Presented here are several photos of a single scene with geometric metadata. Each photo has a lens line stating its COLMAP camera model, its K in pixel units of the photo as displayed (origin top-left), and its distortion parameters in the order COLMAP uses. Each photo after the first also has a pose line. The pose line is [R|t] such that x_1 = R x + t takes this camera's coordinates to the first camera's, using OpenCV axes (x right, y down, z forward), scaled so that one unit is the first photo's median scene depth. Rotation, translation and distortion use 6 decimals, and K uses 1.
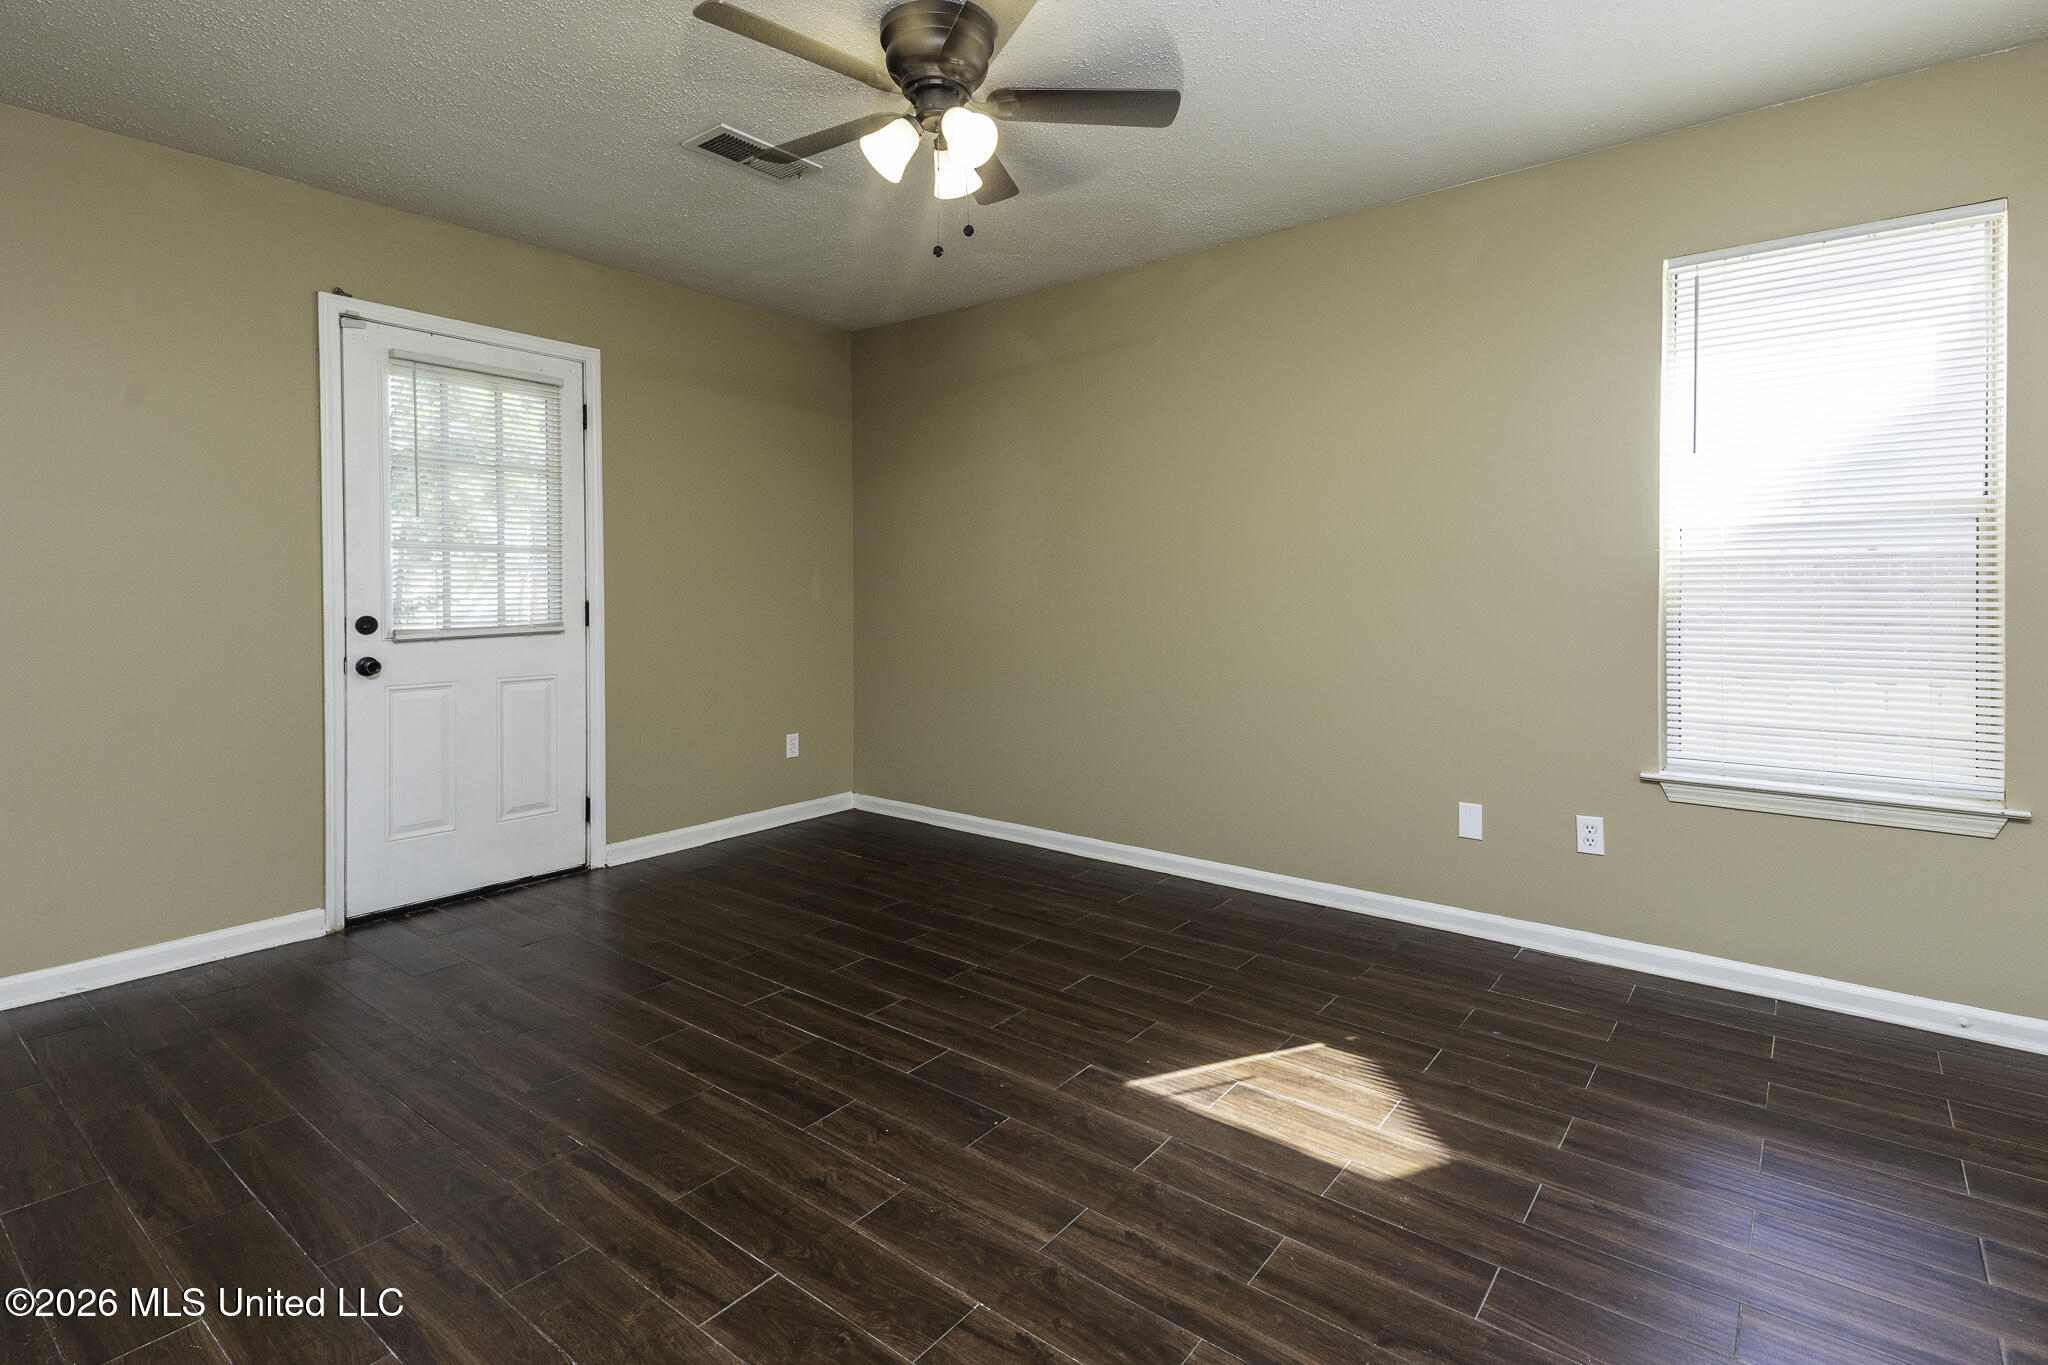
lens RADIAL K [[988.2, 0, 1023.1], [0, 988.2, 605.0], [0, 0, 1]] dist [0.052339, -0.020143]
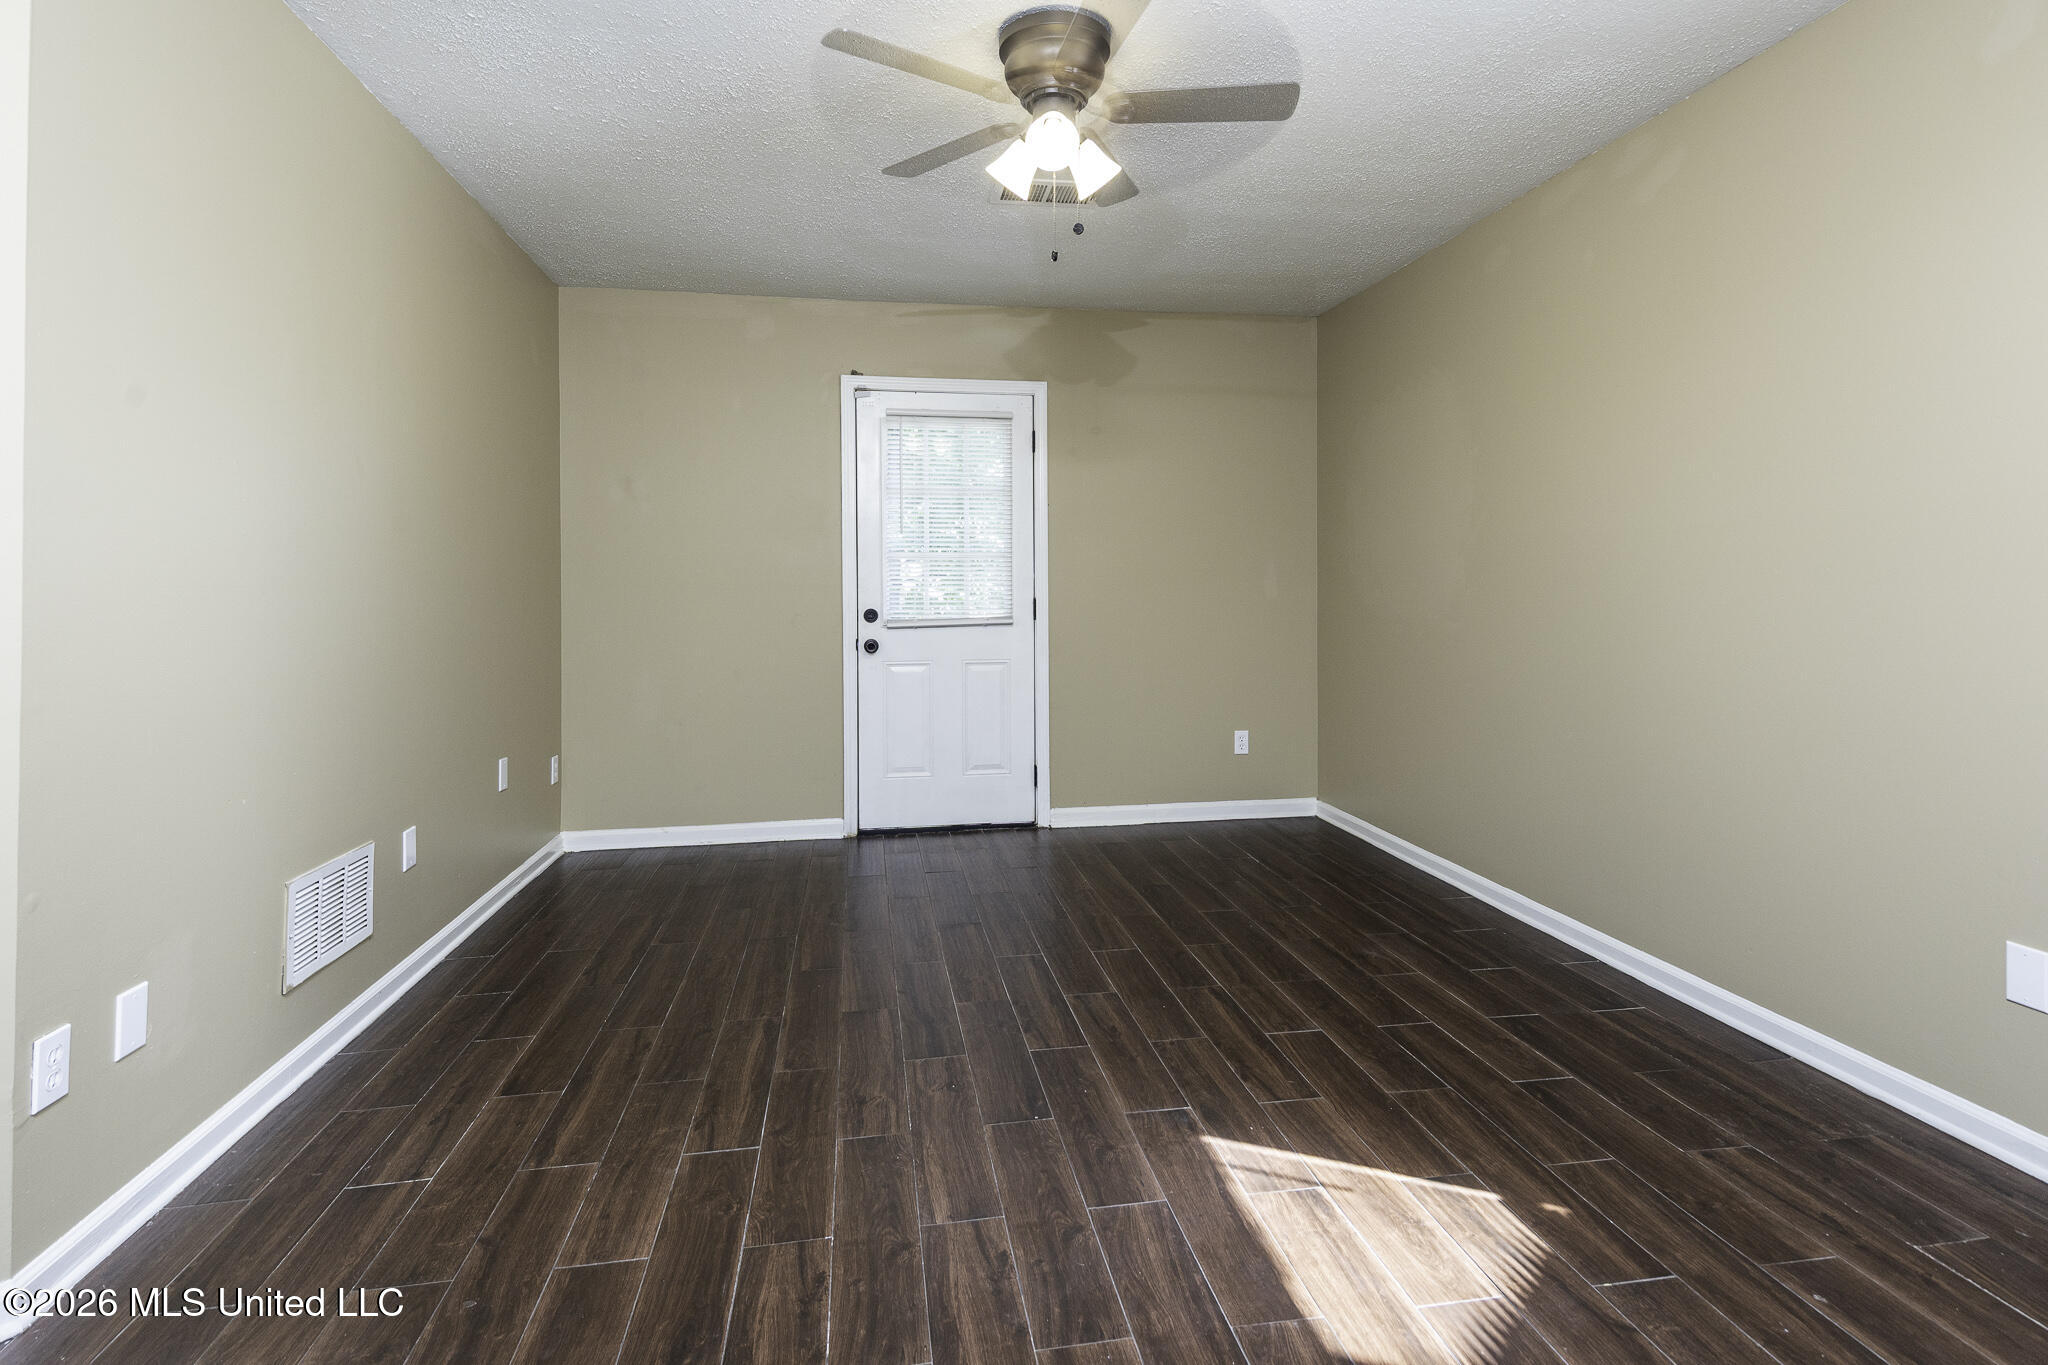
lens RADIAL K [[988.2, 0, 1023.1], [0, 988.2, 605.0], [0, 0, 1]] dist [0.052339, -0.020143]
pose [[0.739256, 0.007266, -0.673385, 0.506175], [-0.005081, 0.999974, 0.005212, -0.002838], [0.673405, -0.000432, 0.739273, 0.195609]]
